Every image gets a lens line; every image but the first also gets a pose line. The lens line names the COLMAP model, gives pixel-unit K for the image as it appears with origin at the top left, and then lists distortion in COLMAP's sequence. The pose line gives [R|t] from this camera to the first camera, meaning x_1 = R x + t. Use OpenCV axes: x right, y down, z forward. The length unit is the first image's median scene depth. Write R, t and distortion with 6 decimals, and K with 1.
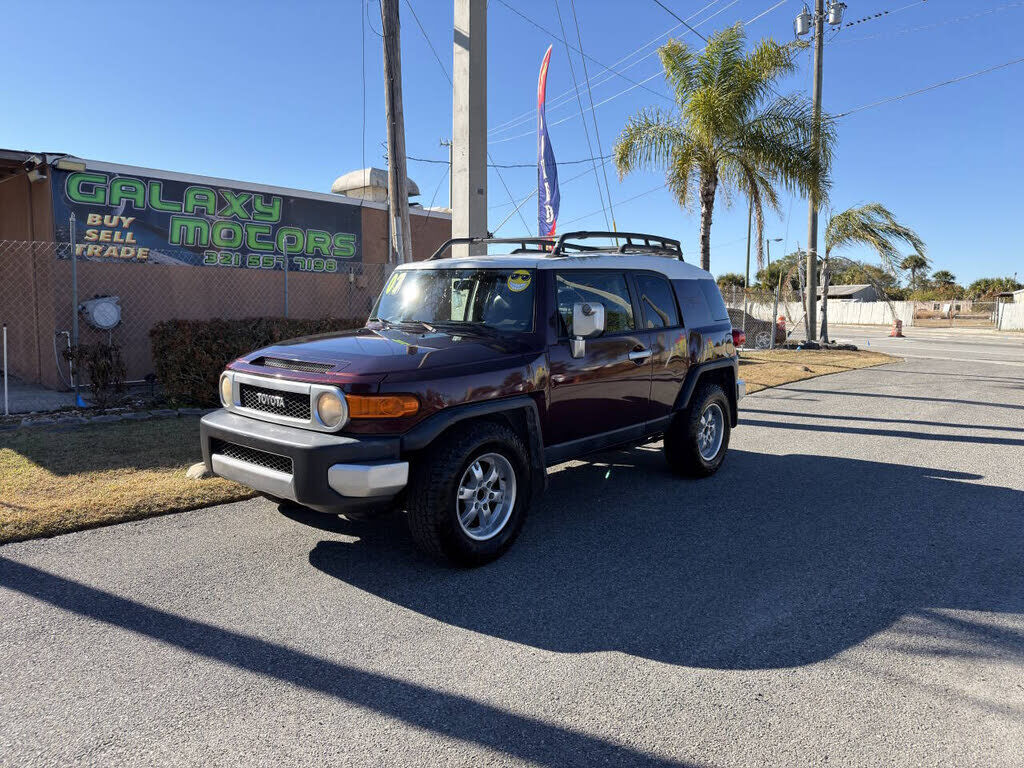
lens RADIAL K [[721.7, 0, 509.7], [0, 721.7, 383.9], [0, 0, 1]] dist [-0.001466, 0.000490]
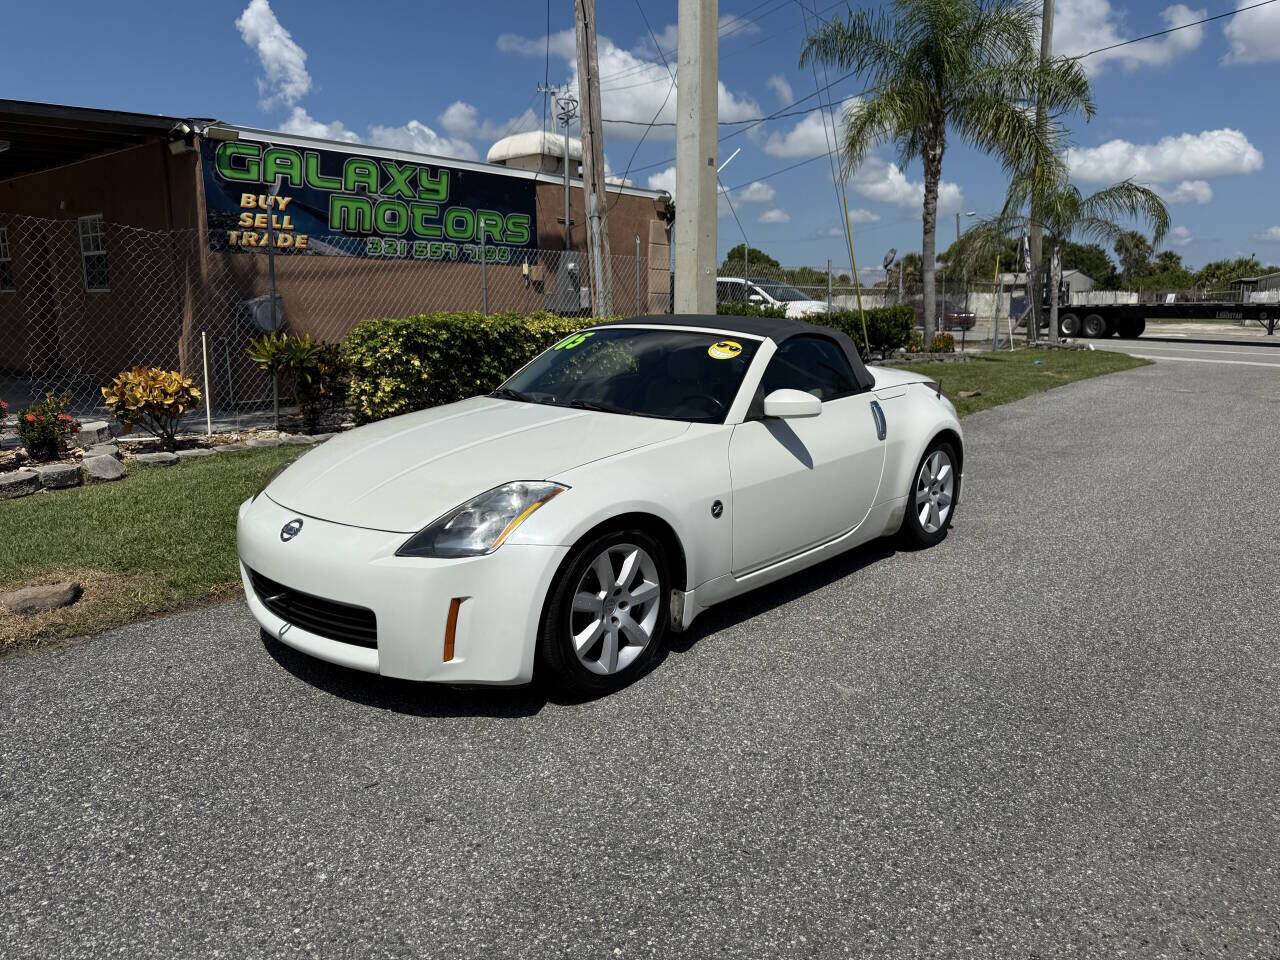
lens RADIAL K [[909.3, 0, 640.8], [0, 909.3, 477.7], [0, 0, 1]] dist [0.006828, -0.007510]
pose [[0.999393, -0.016423, 0.030724, -0.144293], [0.013815, 0.996433, 0.083246, 0.007374], [-0.031981, -0.082771, 0.996055, -0.073348]]
